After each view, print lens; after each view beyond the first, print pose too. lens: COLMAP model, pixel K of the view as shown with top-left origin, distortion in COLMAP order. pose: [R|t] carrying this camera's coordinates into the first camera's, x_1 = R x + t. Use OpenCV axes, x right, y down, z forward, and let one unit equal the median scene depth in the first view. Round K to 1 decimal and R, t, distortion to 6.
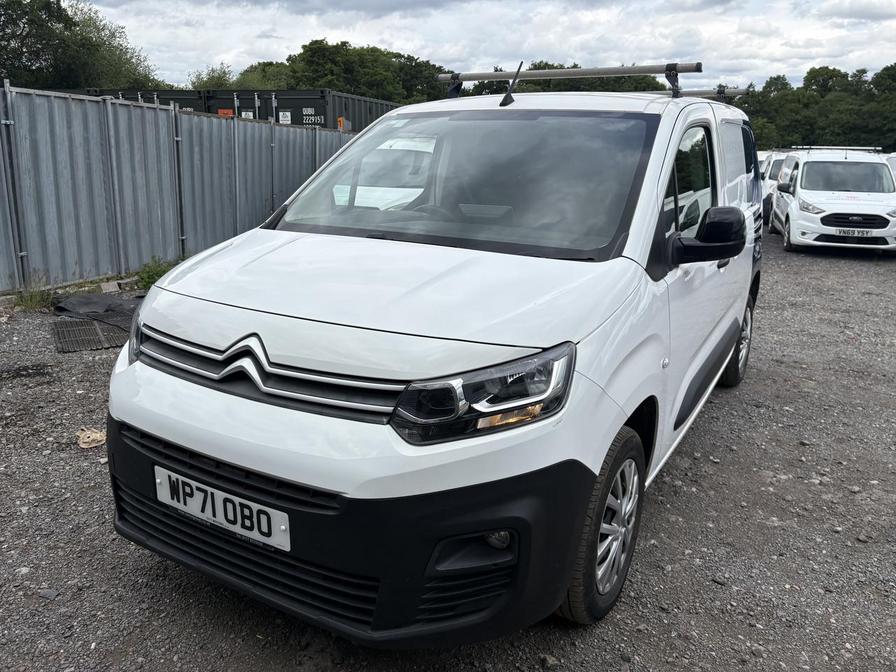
lens RADIAL K [[661.3, 0, 453.2], [0, 661.3, 335.0], [0, 0, 1]] dist [0.035431, -0.035668]
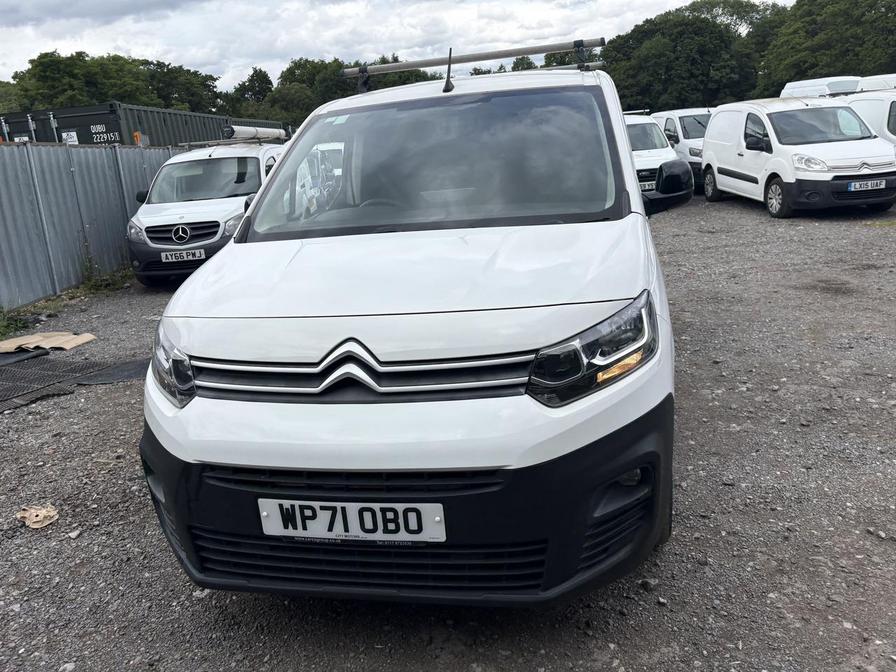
lens RADIAL K [[661.3, 0, 453.2], [0, 661.3, 335.0], [0, 0, 1]] dist [0.035431, -0.035668]
pose [[0.944808, -0.186880, 0.269099, -0.411411], [0.185026, 0.982197, 0.032475, -0.010228], [-0.270378, 0.019107, 0.962565, 0.022016]]
